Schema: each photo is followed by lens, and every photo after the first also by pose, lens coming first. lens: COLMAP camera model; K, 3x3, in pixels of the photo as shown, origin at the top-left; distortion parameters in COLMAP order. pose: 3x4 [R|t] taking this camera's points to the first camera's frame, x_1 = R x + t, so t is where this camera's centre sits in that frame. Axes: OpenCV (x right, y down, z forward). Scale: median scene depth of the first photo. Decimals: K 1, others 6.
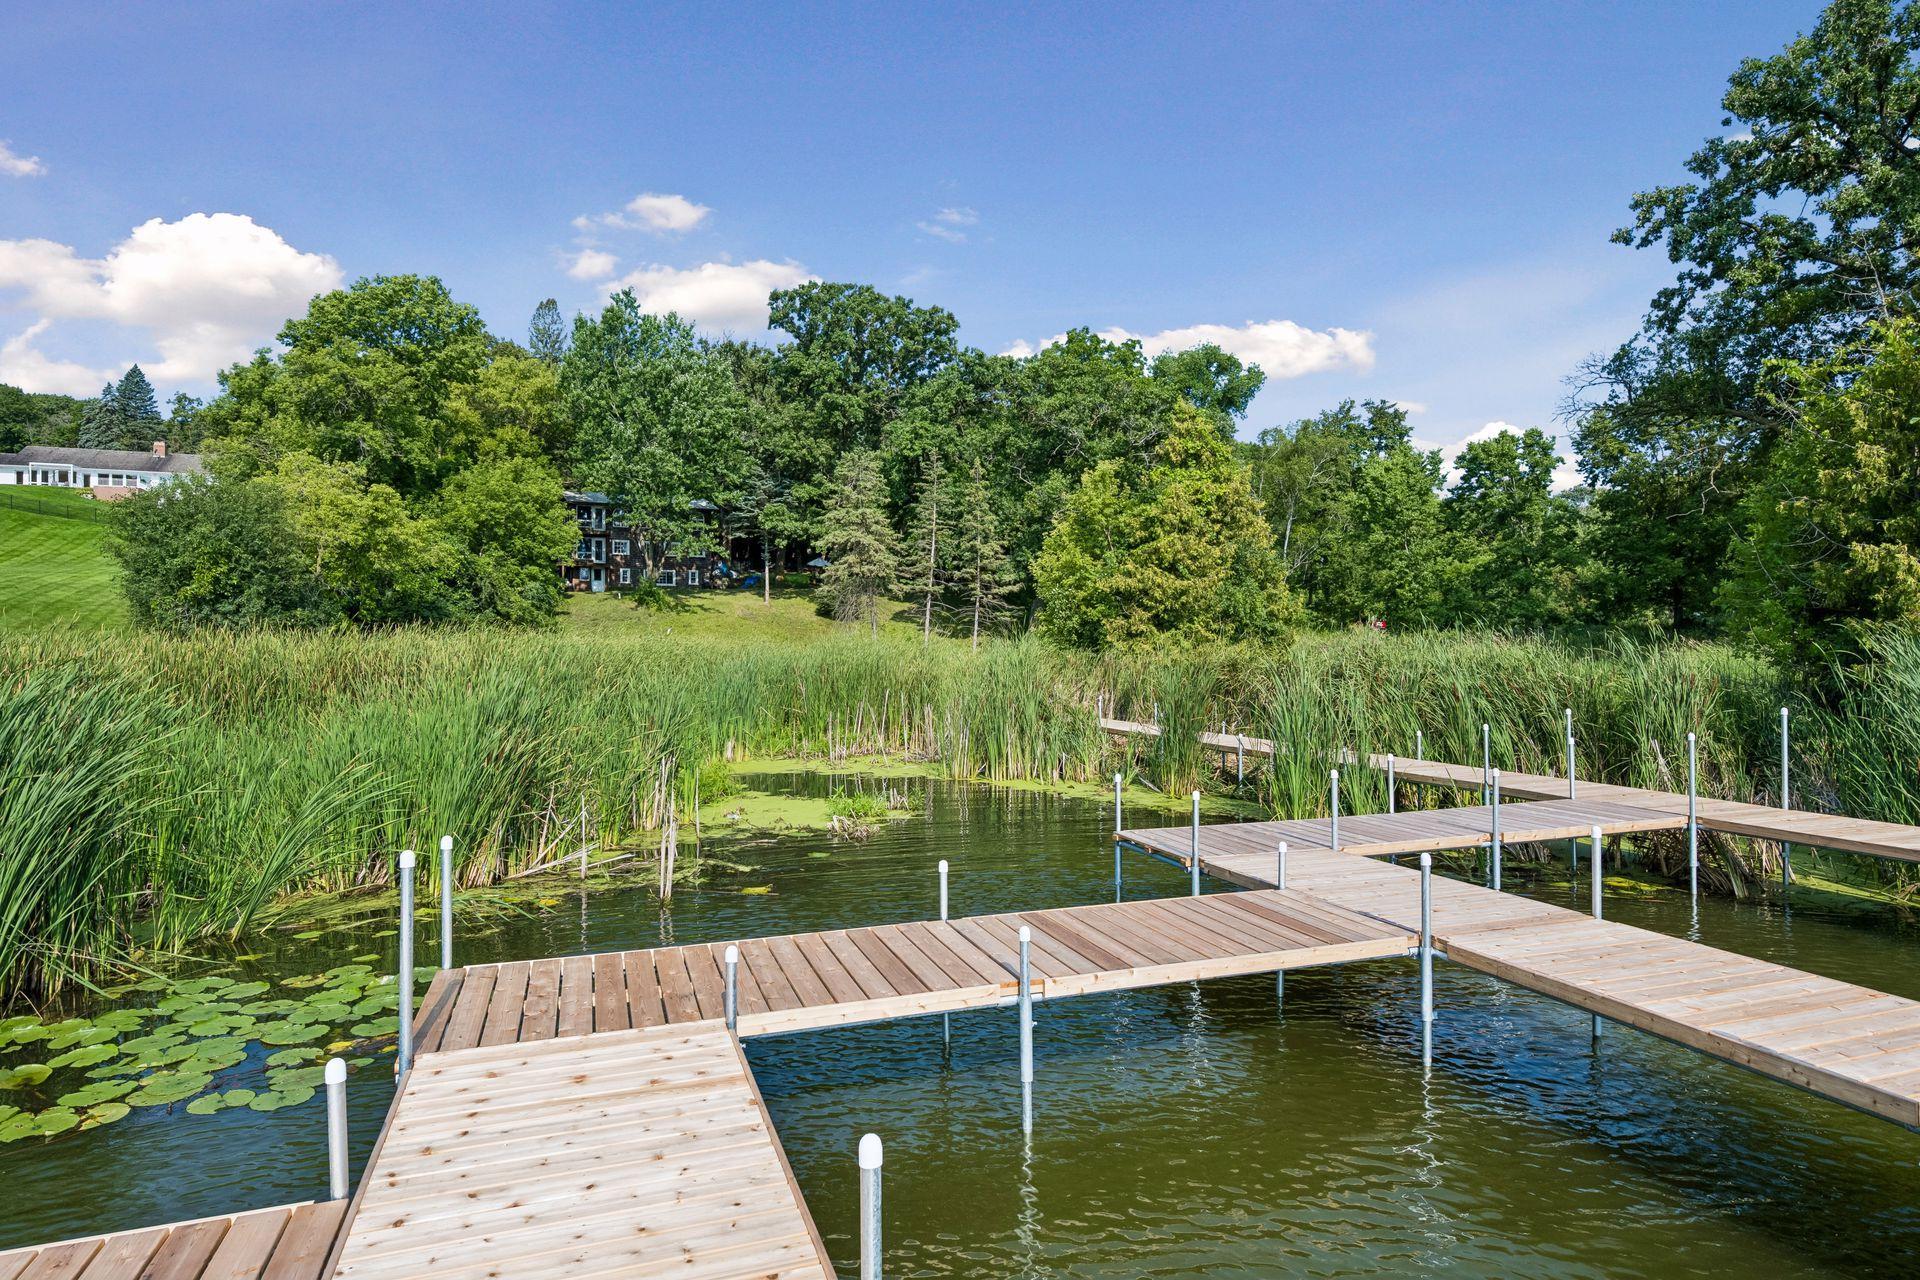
lens RADIAL K [[1074.1, 0, 960.0], [0, 1074.1, 640.0], [0, 0, 1]] dist [0.001358, -0.000553]
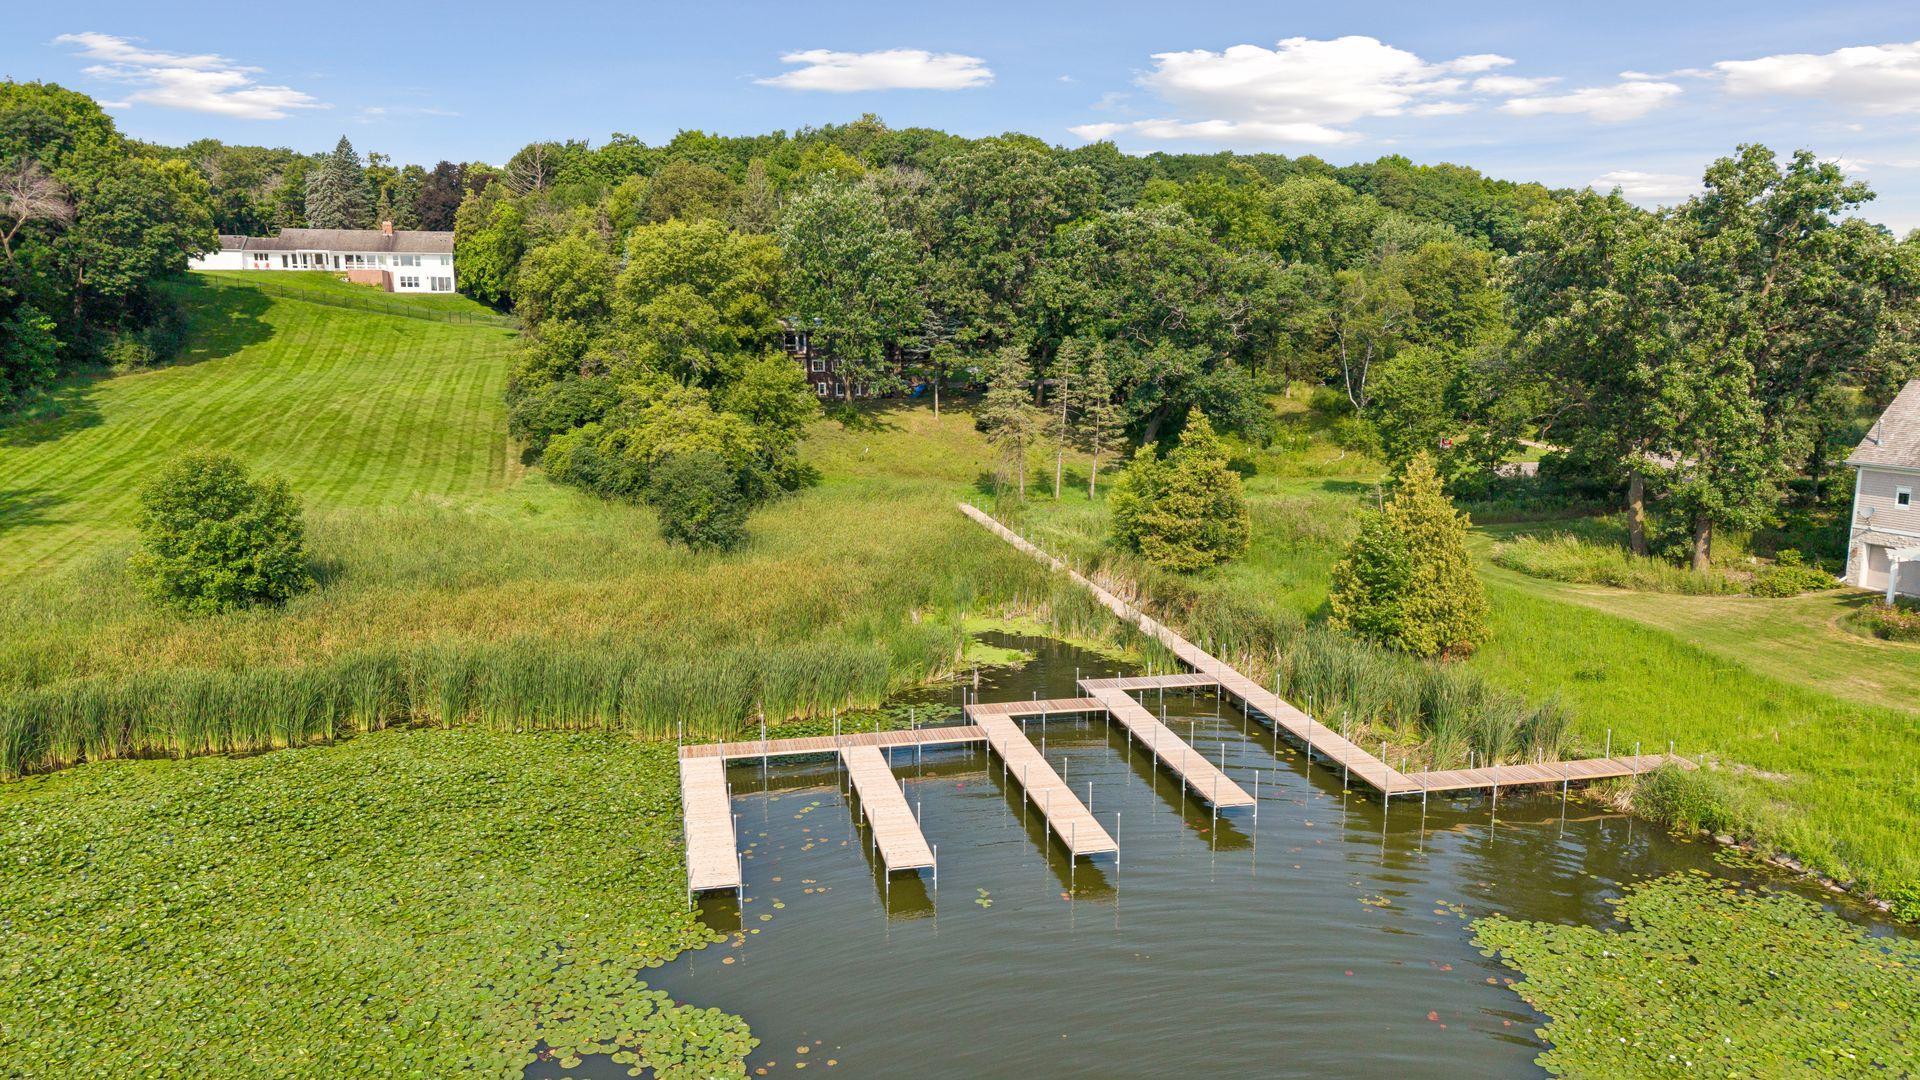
lens RADIAL K [[1277.0, 0, 960.0], [0, 1277.0, 540.0], [0, 0, 1]] dist [0.027141, -0.033575]
pose [[0.992206, 0.029223, -0.121135, 0.034847], [-0.008138, 0.985234, 0.171022, -0.157490], [0.124344, -0.168703, 0.977792, -0.504559]]
